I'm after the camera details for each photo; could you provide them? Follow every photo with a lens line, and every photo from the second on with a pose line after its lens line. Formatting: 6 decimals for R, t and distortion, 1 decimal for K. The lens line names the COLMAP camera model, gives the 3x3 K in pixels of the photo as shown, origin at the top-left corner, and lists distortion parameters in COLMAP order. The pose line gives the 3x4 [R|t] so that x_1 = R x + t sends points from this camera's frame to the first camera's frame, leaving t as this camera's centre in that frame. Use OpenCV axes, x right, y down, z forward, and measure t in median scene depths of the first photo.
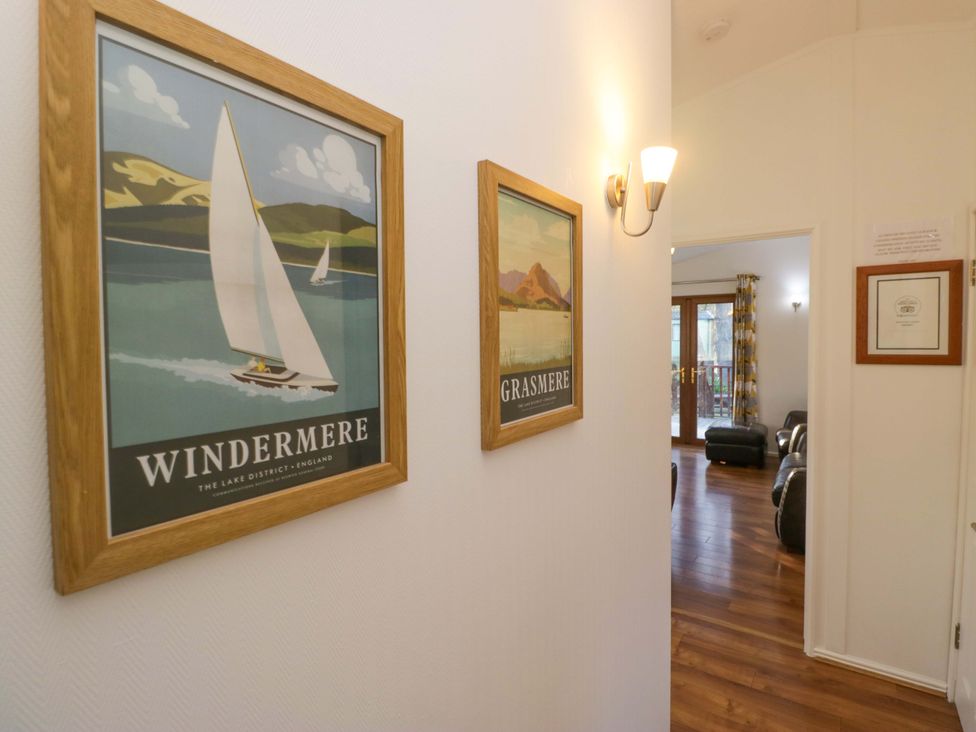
lens RADIAL K [[507.7, 0, 491.3], [0, 507.7, 352.8], [0, 0, 1]] dist [0.001118, -0.011918]
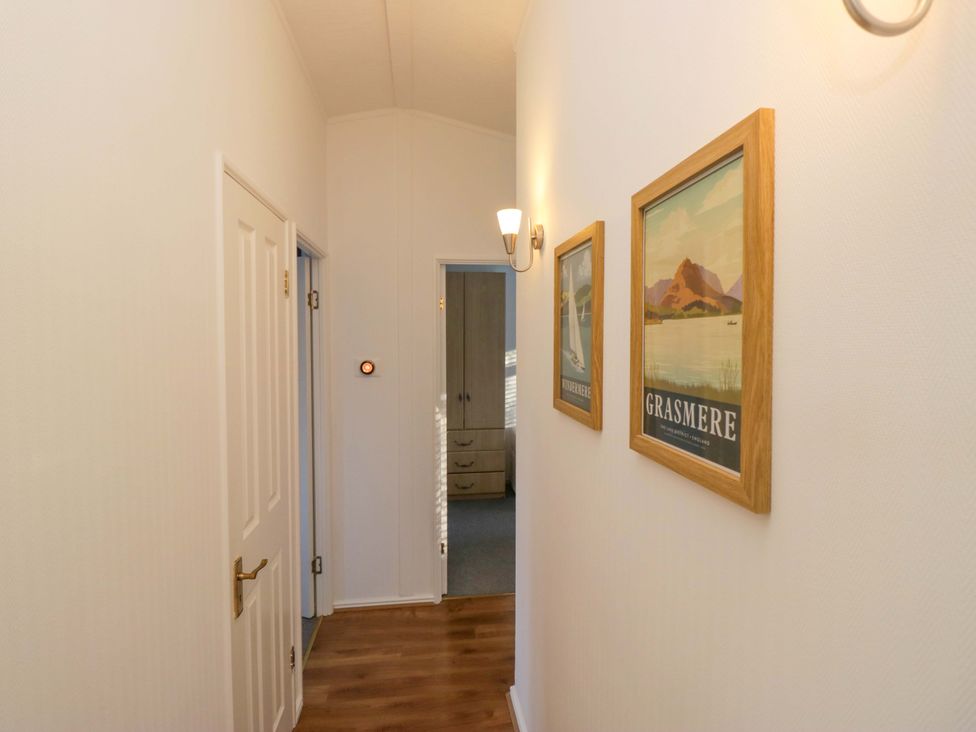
lens RADIAL K [[507.7, 0, 488.4], [0, 507.7, 367.0], [0, 0, 1]] dist [0.001118, -0.011918]
pose [[-0.746825, 0.037906, -0.663939, 0.865997], [-0.028080, 0.995686, 0.088433, -0.072325], [0.664427, 0.084687, -0.742539, 1.416805]]
